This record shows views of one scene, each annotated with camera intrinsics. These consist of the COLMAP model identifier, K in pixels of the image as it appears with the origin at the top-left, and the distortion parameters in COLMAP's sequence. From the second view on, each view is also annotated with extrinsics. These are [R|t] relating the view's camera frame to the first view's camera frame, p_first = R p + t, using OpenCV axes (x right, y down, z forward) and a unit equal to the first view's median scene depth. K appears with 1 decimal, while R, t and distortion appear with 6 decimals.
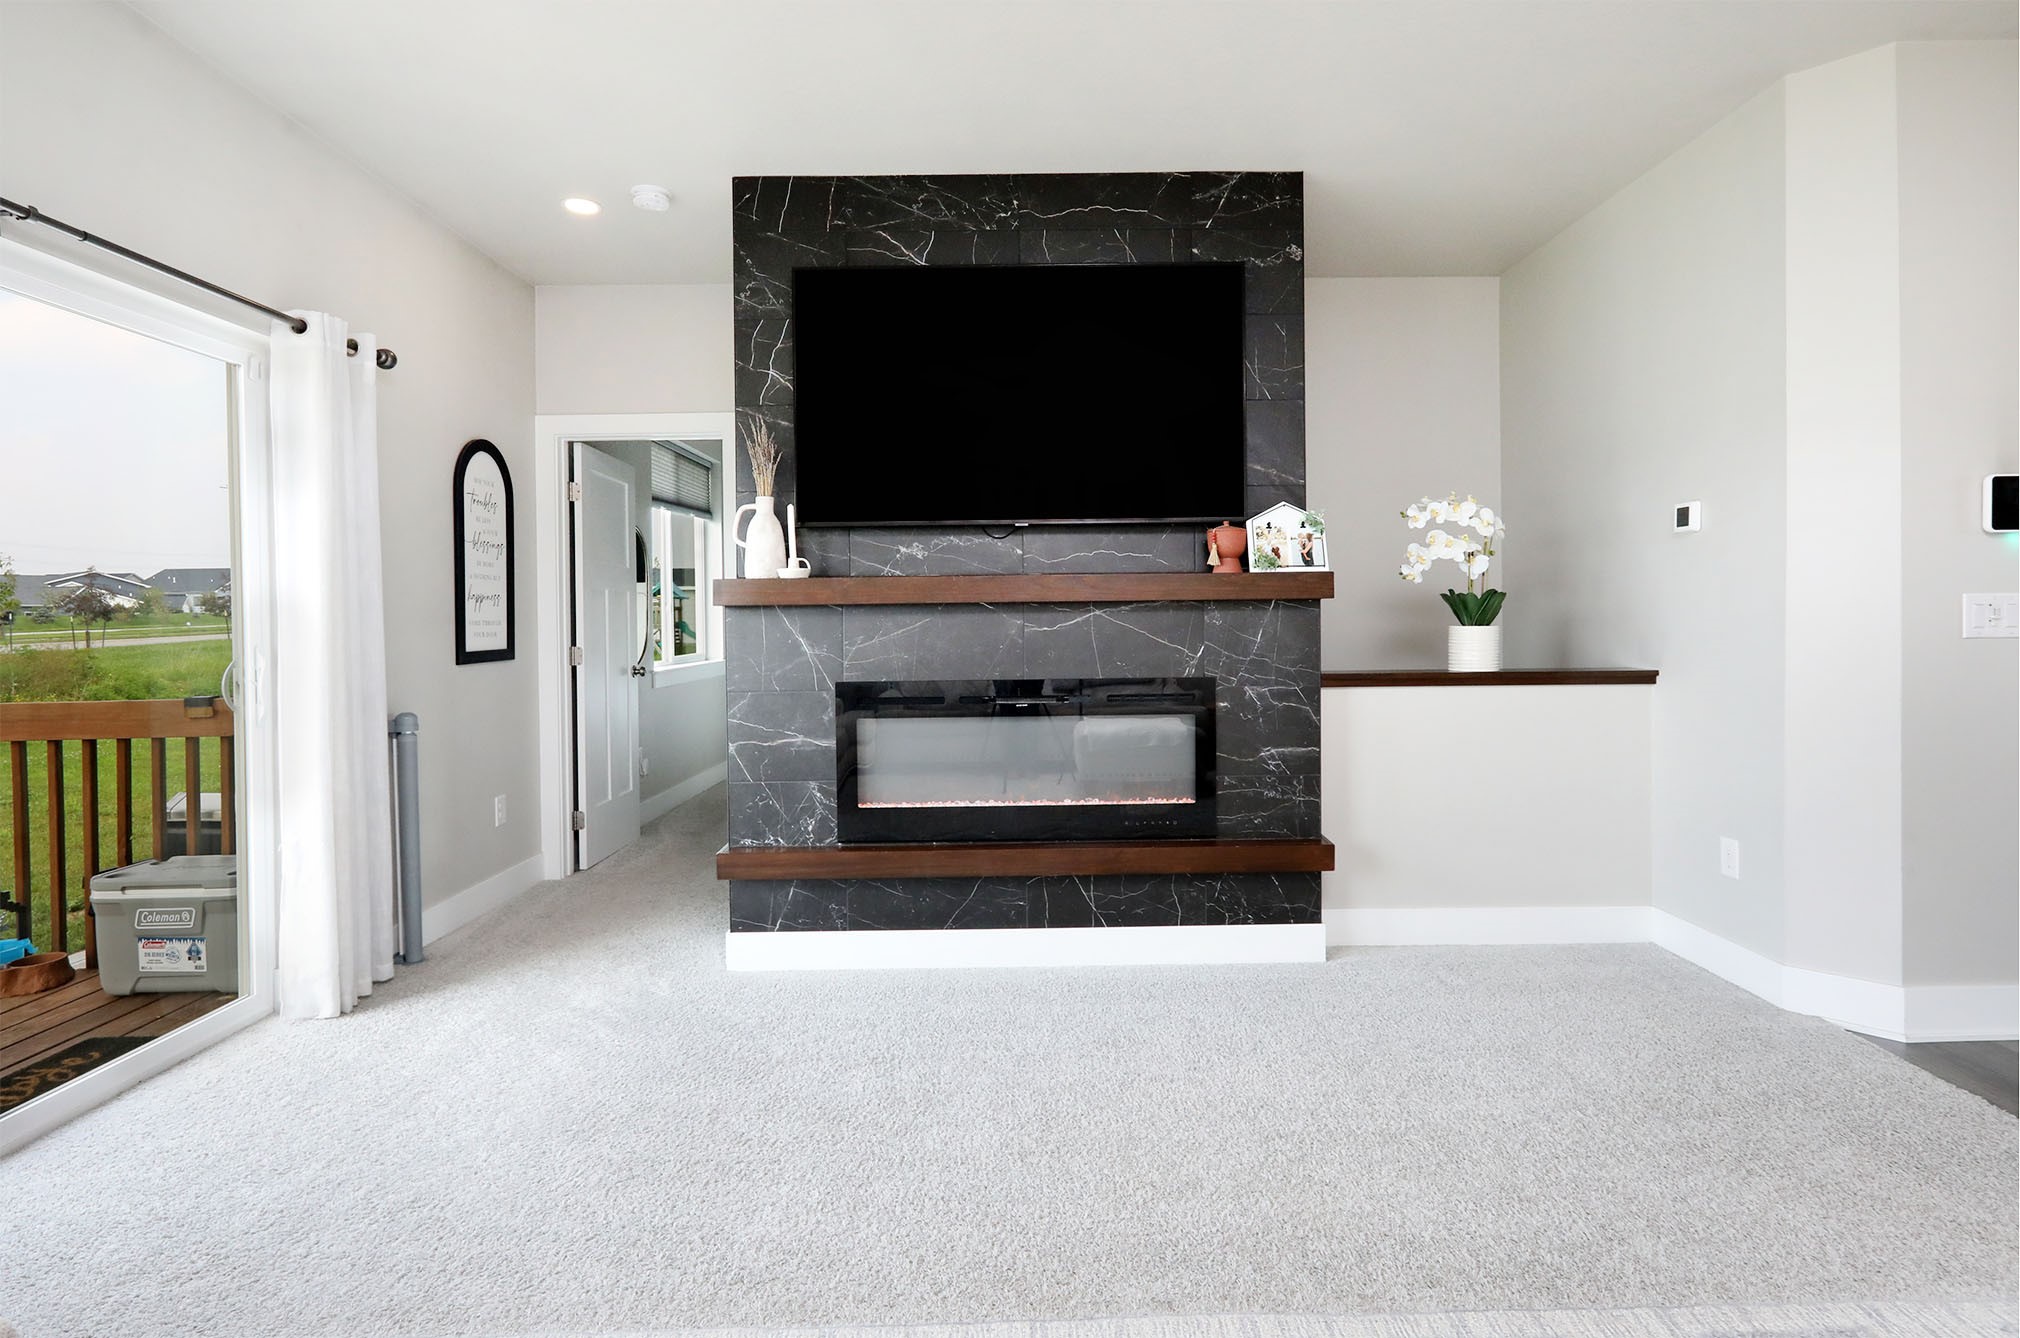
lens RADIAL K [[1032.9, 0, 1010.3], [0, 1032.9, 626.3], [0, 0, 1]] dist [-0.001517, 0.000073]
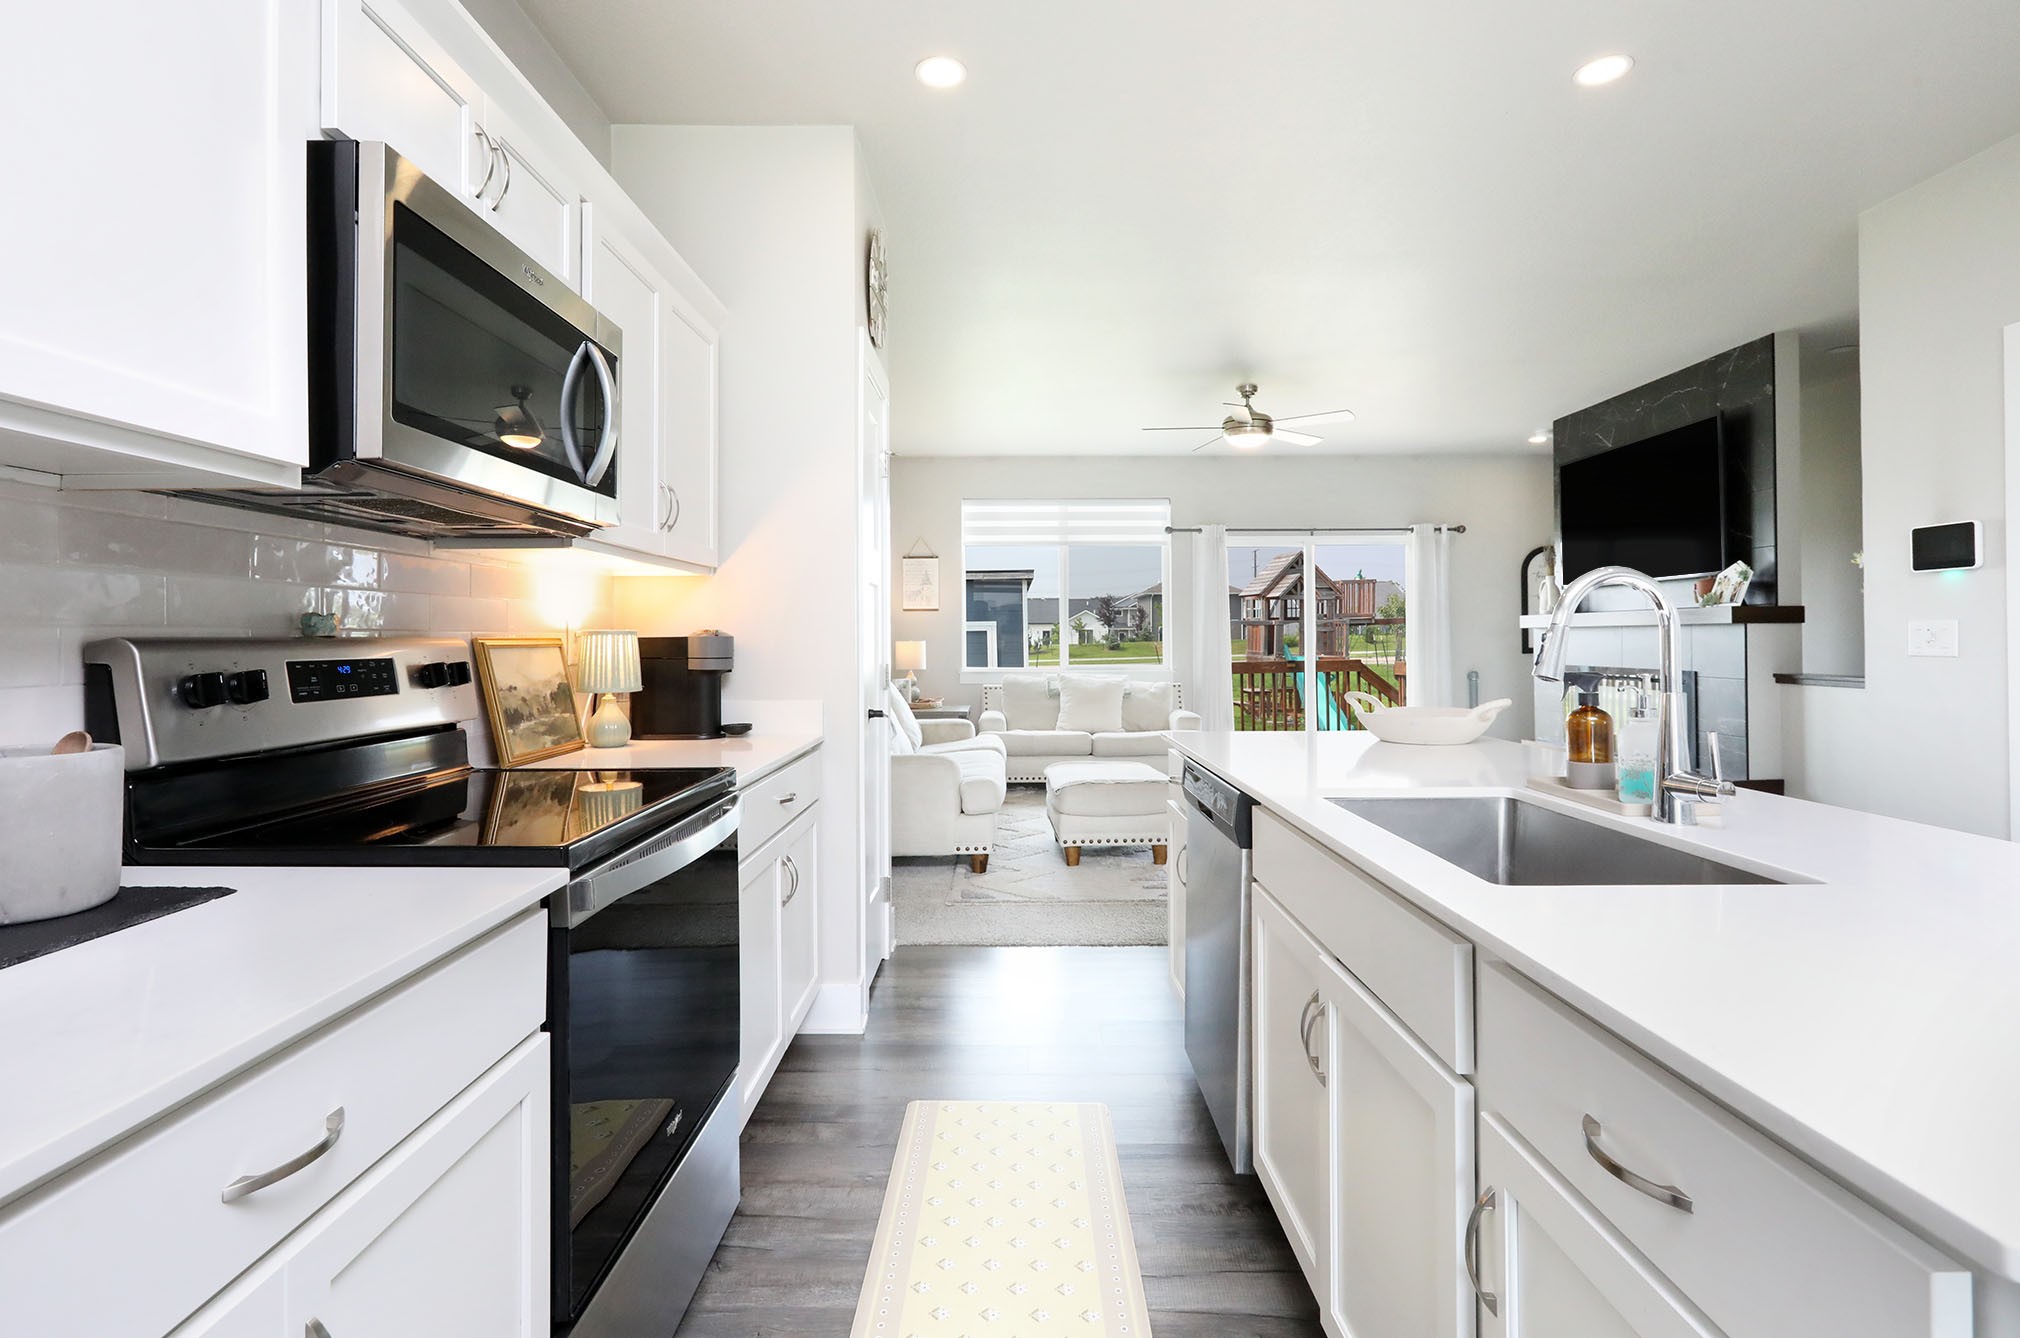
lens RADIAL K [[974.9, 0, 1015.4], [0, 974.9, 626.4], [0, 0, 1]] dist [-0.002139, -0.000086]
pose [[0.001135, -0.000465, -0.999999, 1.733978], [-0.004253, 0.999991, -0.000470, -0.016757], [0.999990, 0.004254, 0.001133, -0.085890]]
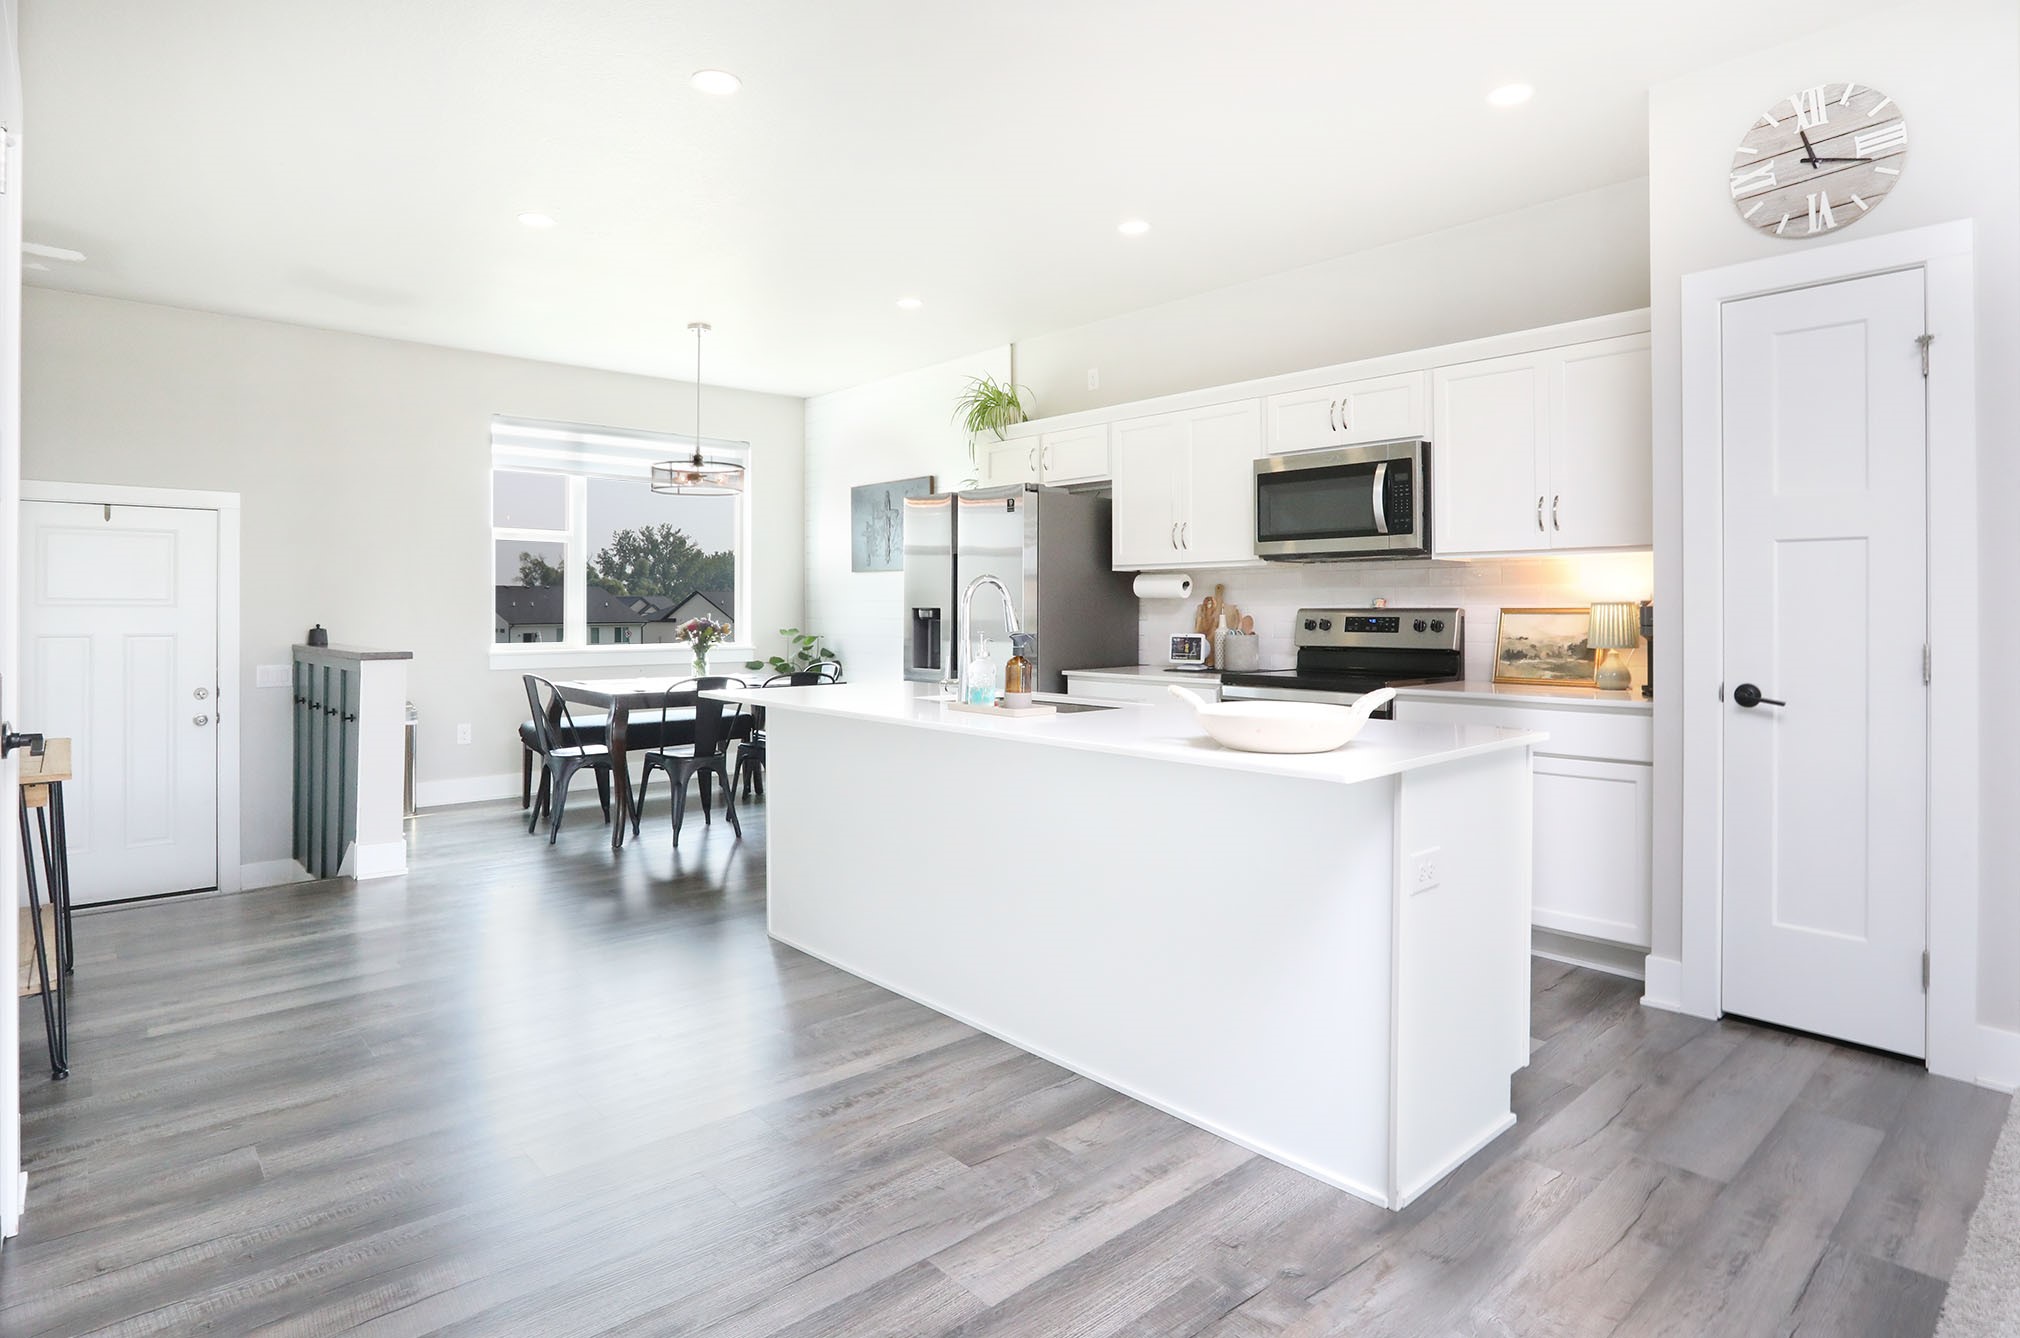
lens RADIAL K [[1059.9, 0, 1020.6], [0, 1059.9, 622.6], [0, 0, 1]] dist [-0.040722, -0.000303]
pose [[-0.676695, 0.003608, 0.736254, 0.638761], [0.012221, 0.999905, 0.006332, -0.006584], [-0.736162, 0.013282, -0.676675, 0.752158]]
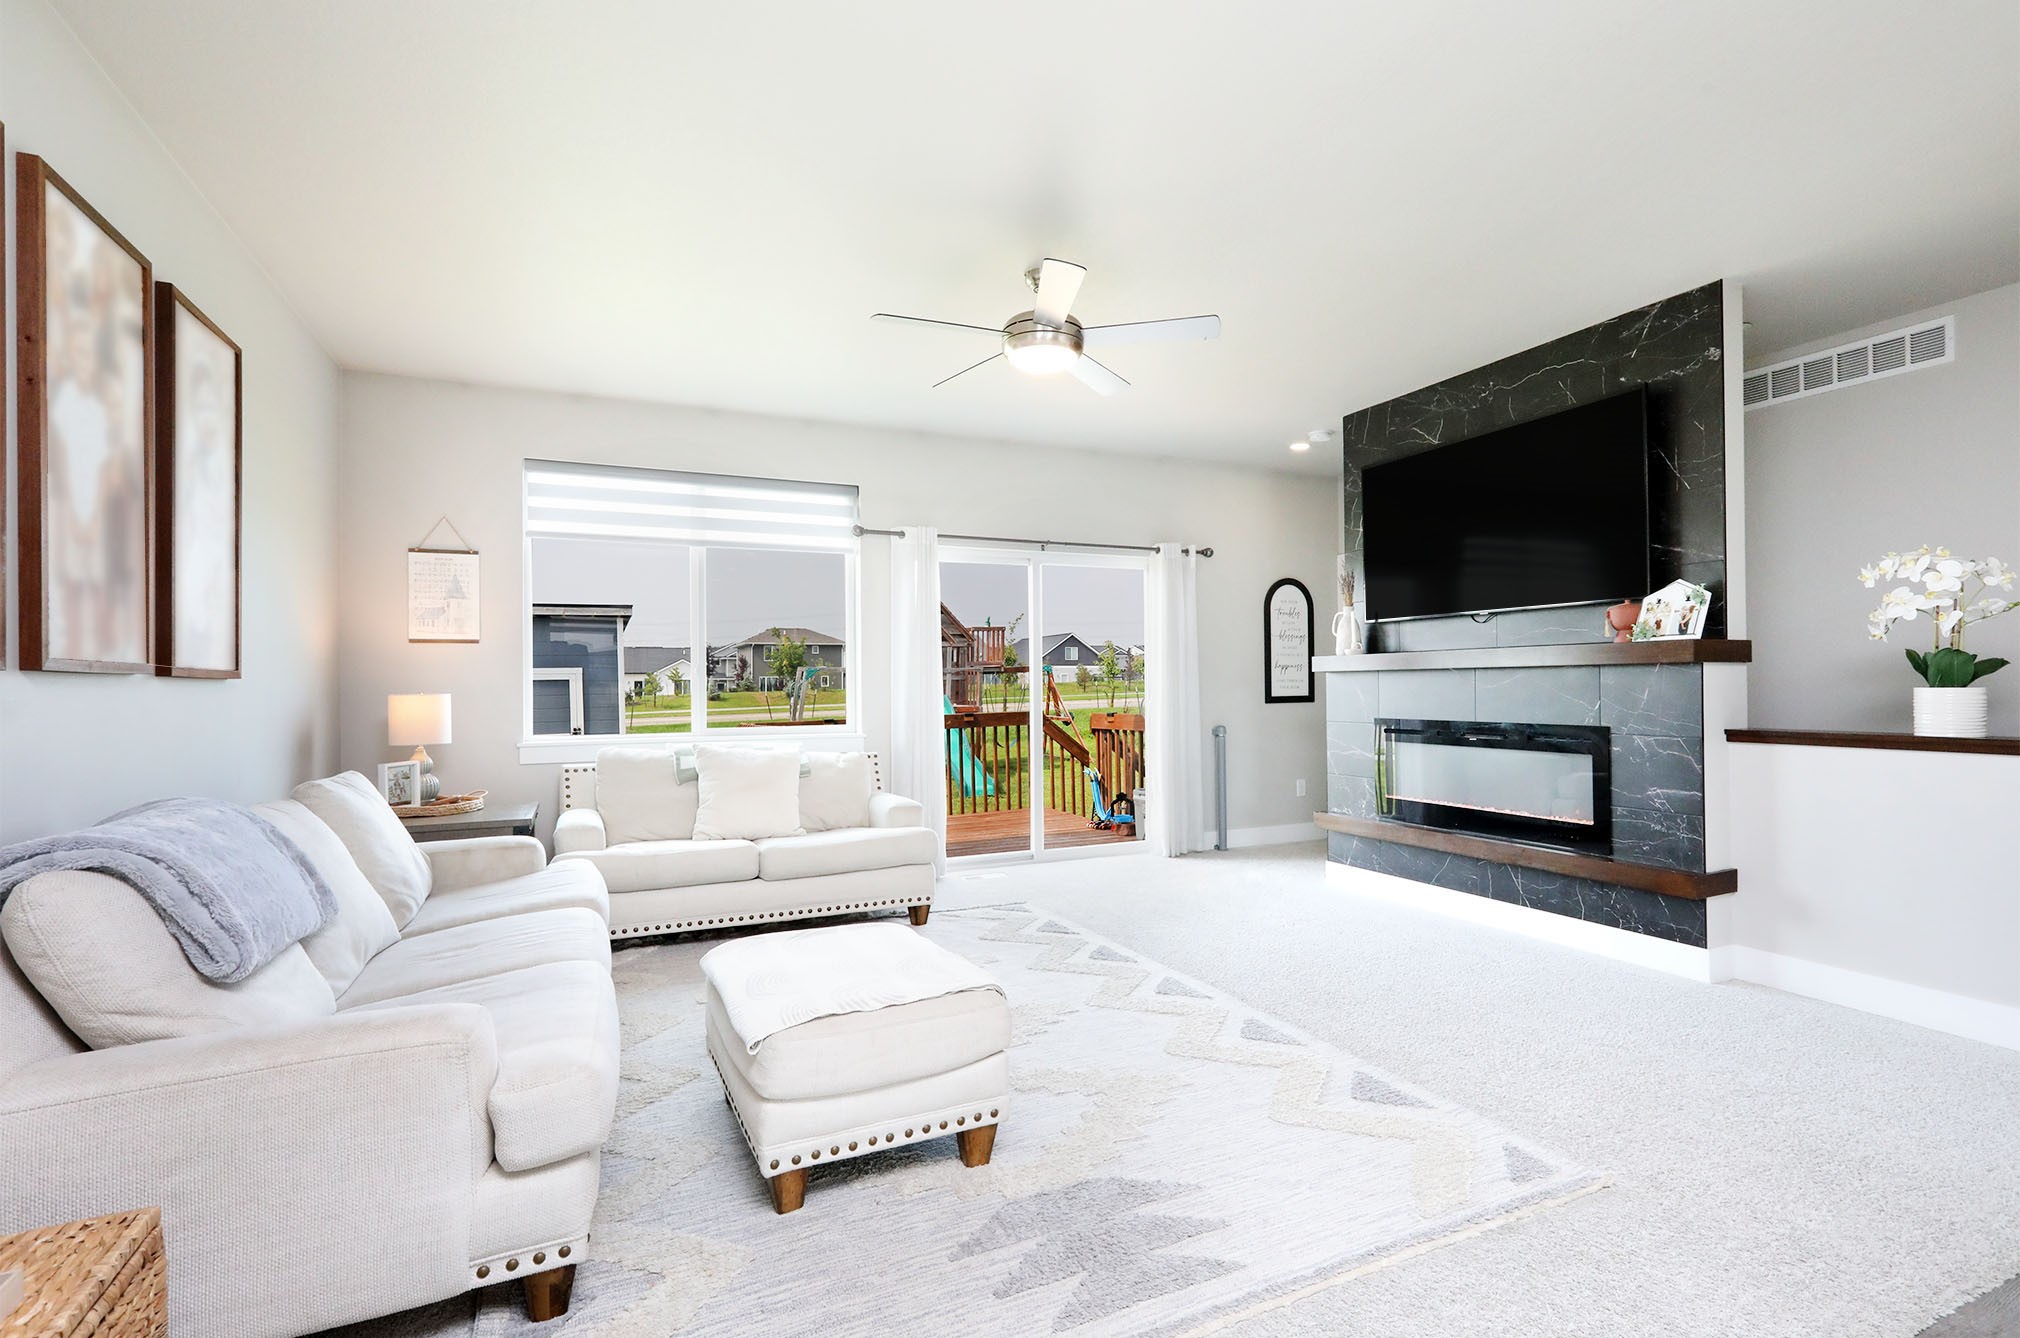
lens RADIAL K [[928.0, 0, 1014.5], [0, 928.0, 678.1], [0, 0, 1]] dist [-0.002194, -0.000253]
pose [[0.407752, 0.000795, -0.913092, 0.919168], [-0.002814, 0.999996, -0.000386, -0.006707], [0.913088, 0.002727, 0.407753, -0.109284]]
